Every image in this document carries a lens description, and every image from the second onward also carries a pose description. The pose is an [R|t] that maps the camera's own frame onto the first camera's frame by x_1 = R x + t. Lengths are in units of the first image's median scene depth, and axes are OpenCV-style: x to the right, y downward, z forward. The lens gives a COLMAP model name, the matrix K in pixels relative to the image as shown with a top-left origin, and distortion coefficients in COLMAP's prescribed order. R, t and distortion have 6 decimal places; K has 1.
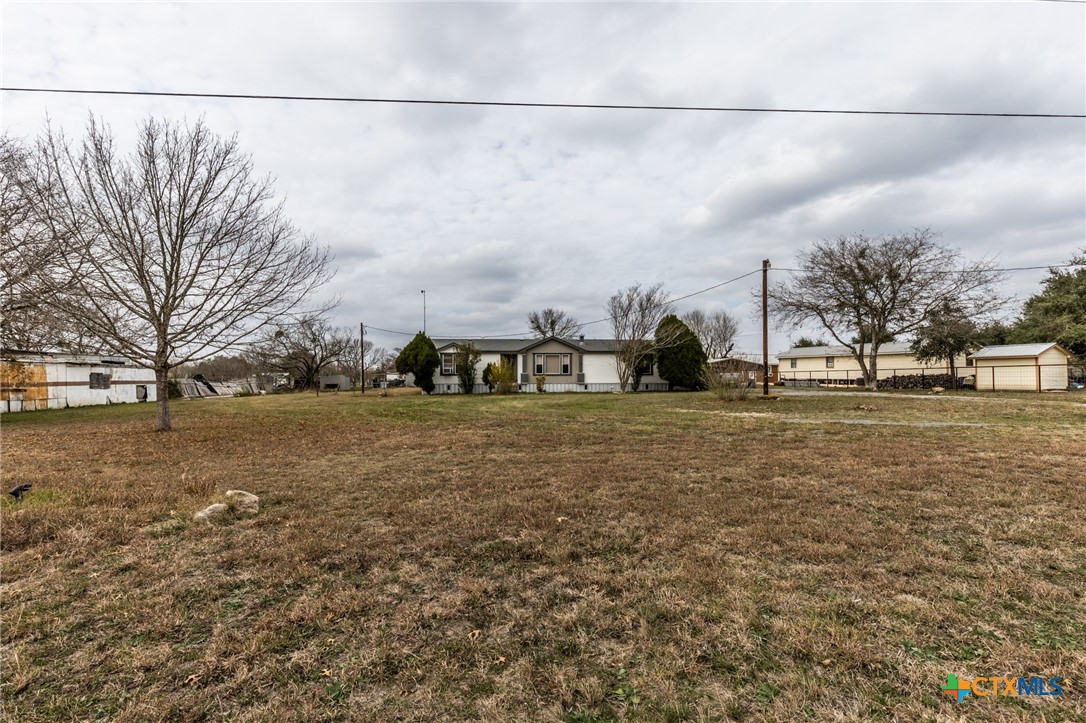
lens RADIAL K [[497.7, 0, 541.3], [0, 497.7, 363.7], [0, 0, 1]] dist [0.005600, -0.000945]
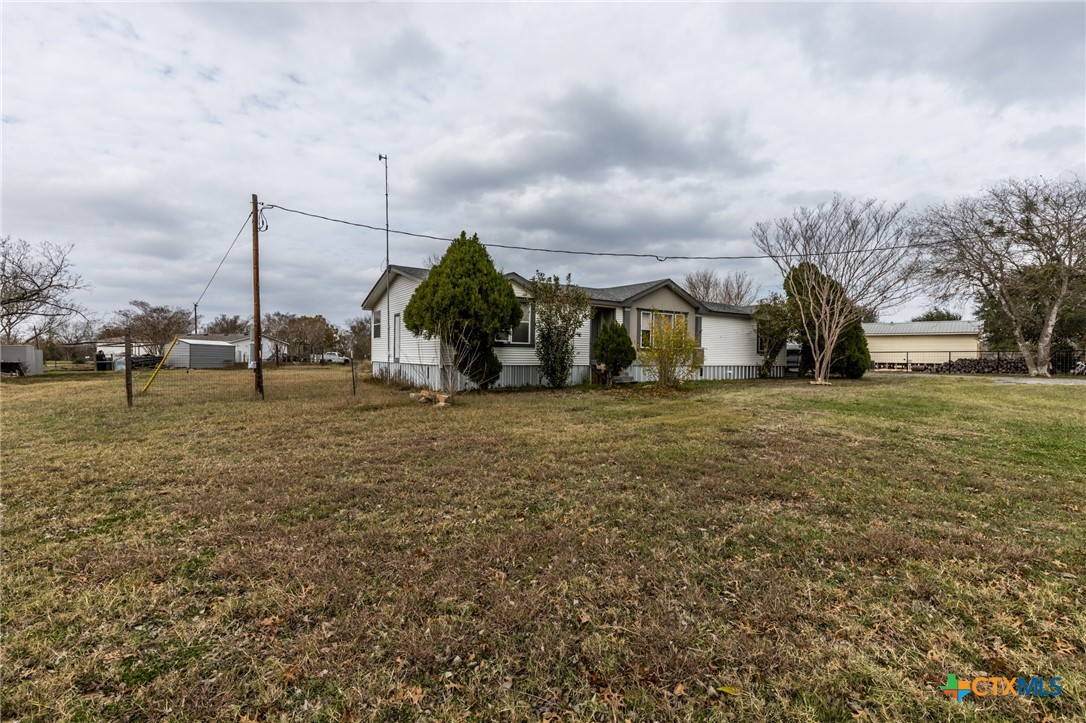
lens RADIAL K [[497.7, 0, 543.7], [0, 497.7, 362.7], [0, 0, 1]] dist [0.005600, -0.000945]
pose [[0.867319, 0.008598, 0.497679, -0.366324], [-0.026098, 0.999261, 0.028218, 0.024475], [-0.497069, -0.037462, 0.866902, 0.587696]]
